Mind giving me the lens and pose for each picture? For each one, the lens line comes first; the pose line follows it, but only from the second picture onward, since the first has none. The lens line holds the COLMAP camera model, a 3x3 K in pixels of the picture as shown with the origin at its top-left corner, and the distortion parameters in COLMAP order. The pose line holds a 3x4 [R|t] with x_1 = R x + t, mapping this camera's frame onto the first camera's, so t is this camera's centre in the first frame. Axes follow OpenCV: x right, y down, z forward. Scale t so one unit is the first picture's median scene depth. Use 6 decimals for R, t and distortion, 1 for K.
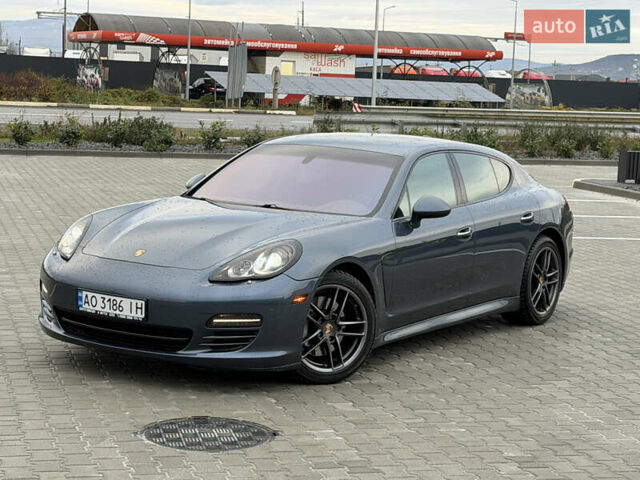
lens RADIAL K [[1415.3, 0, 320.0], [0, 1415.3, 240.0], [0, 0, 1]] dist [0.185268, -0.220787]
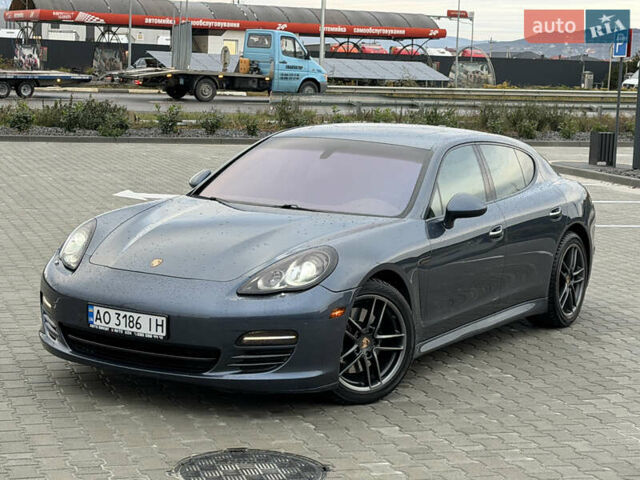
lens RADIAL K [[1415.3, 0, 320.0], [0, 1415.3, 240.0], [0, 0, 1]] dist [0.185268, -0.220787]
pose [[0.998926, -0.011921, 0.044785, -0.056830], [0.011240, 0.999818, 0.015419, -0.016141], [-0.044961, -0.014899, 0.998878, 0.086529]]
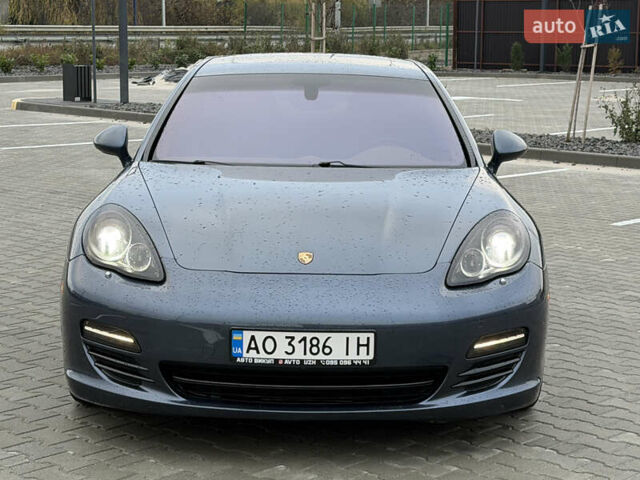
lens RADIAL K [[1415.3, 0, 320.0], [0, 1415.3, 240.0], [0, 0, 1]] dist [0.185268, -0.220787]
pose [[0.839255, -0.119900, 0.530353, -0.408211], [0.087060, 0.992432, 0.086597, -0.047291], [-0.536722, -0.026504, 0.843343, 0.416482]]
